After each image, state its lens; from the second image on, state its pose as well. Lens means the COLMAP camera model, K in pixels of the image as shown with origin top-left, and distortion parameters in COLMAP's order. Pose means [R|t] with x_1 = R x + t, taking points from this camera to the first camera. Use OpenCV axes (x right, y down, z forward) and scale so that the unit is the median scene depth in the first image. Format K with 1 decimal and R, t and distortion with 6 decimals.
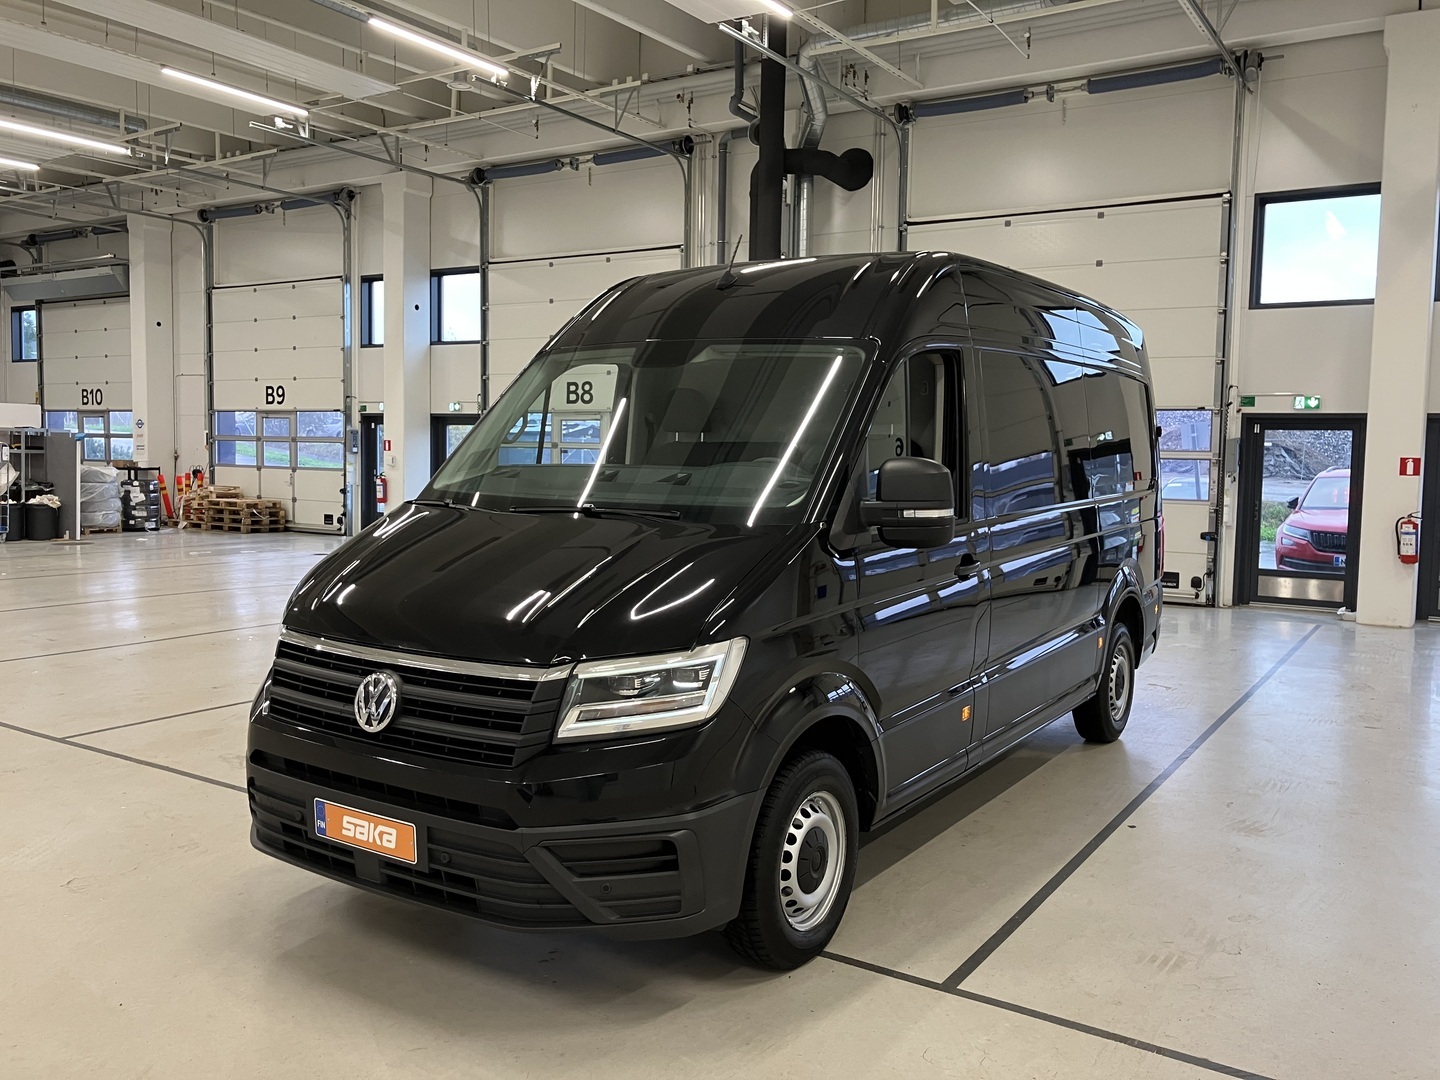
lens RADIAL K [[1197.3, 0, 723.7], [0, 1197.3, 536.2], [0, 0, 1]] dist [0.019255, -0.015000]
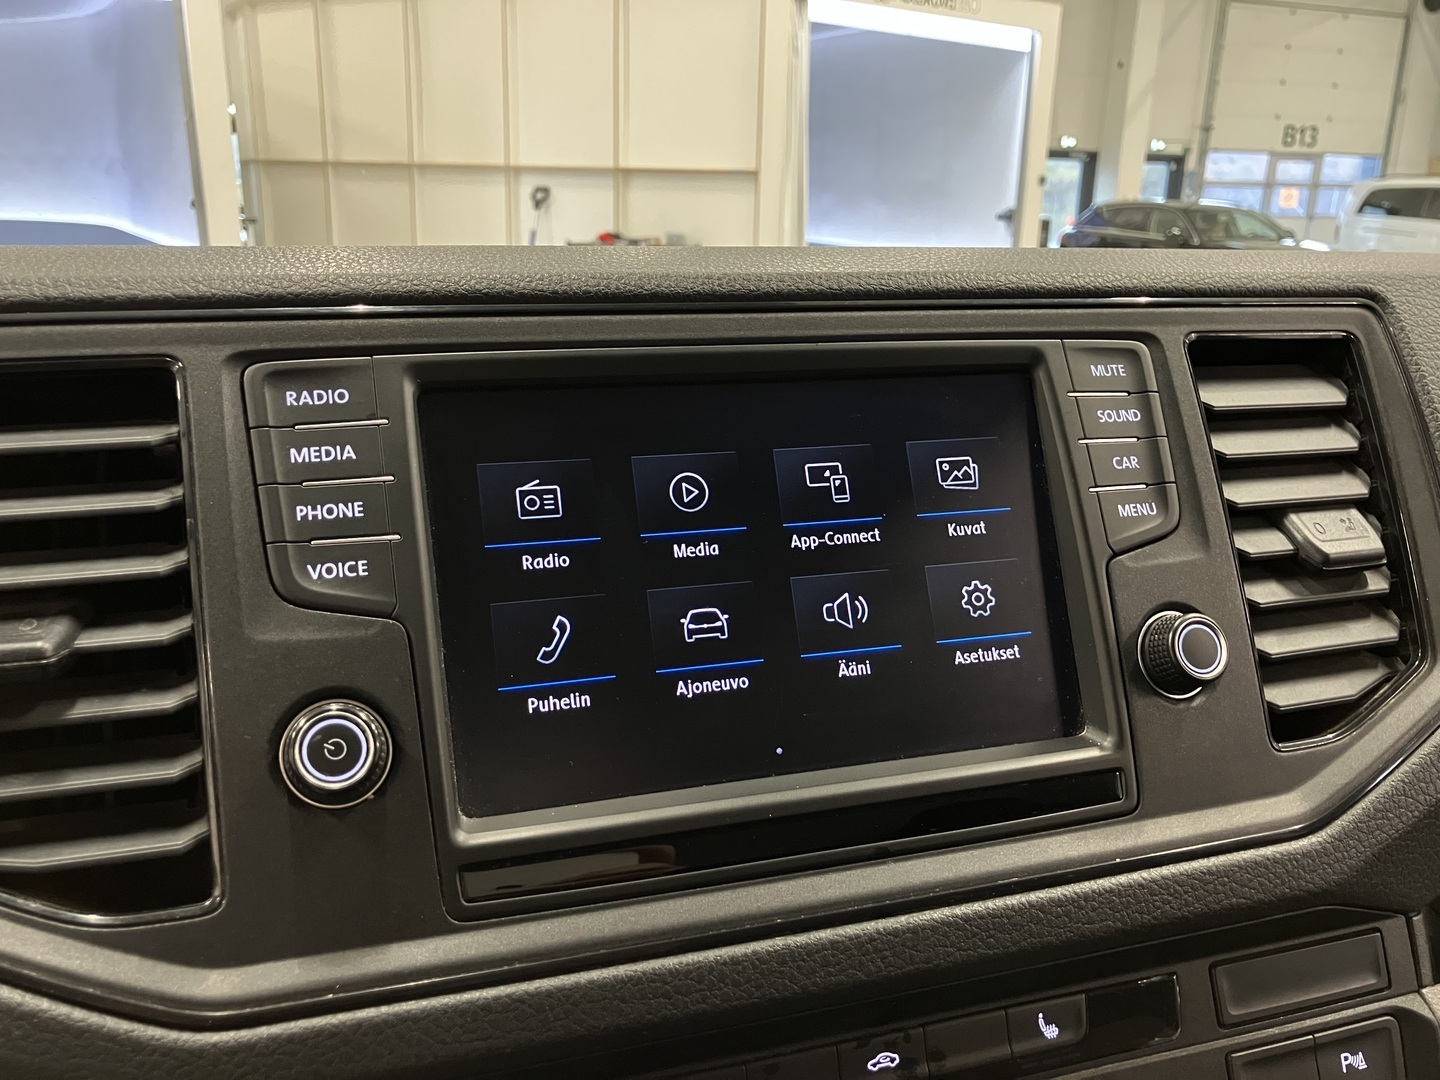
lens RADIAL K [[1197.3, 0, 723.6], [0, 1197.3, 557.0], [0, 0, 1]] dist [0.019255, -0.015000]
pose [[0.627518, -0.242231, 0.739963, -1.438360], [0.049833, 0.960920, 0.272303, -0.077248], [-0.777006, -0.134000, 0.615066, 0.710180]]
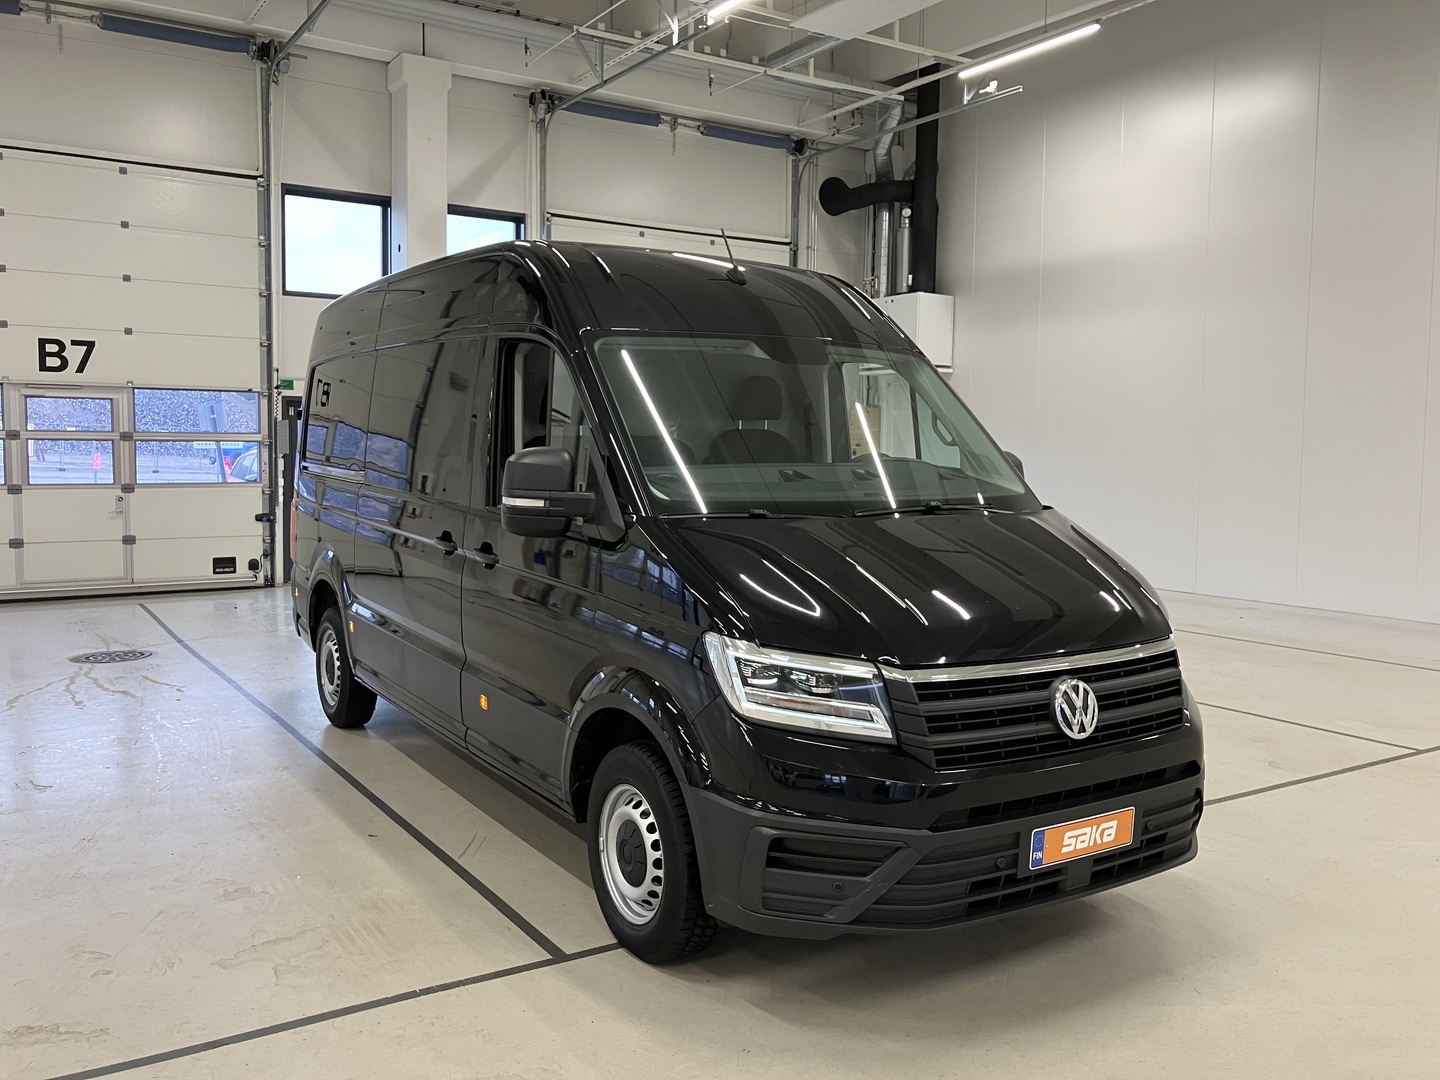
lens RADIAL K [[1197.3, 0, 724.8], [0, 1197.3, 539.7], [0, 0, 1]] dist [0.019255, -0.015000]
pose [[0.409220, -0.086099, 0.908364, -0.760046], [0.063159, 0.995823, 0.065936, -0.050277], [-0.910247, 0.030389, 0.412949, 0.495766]]
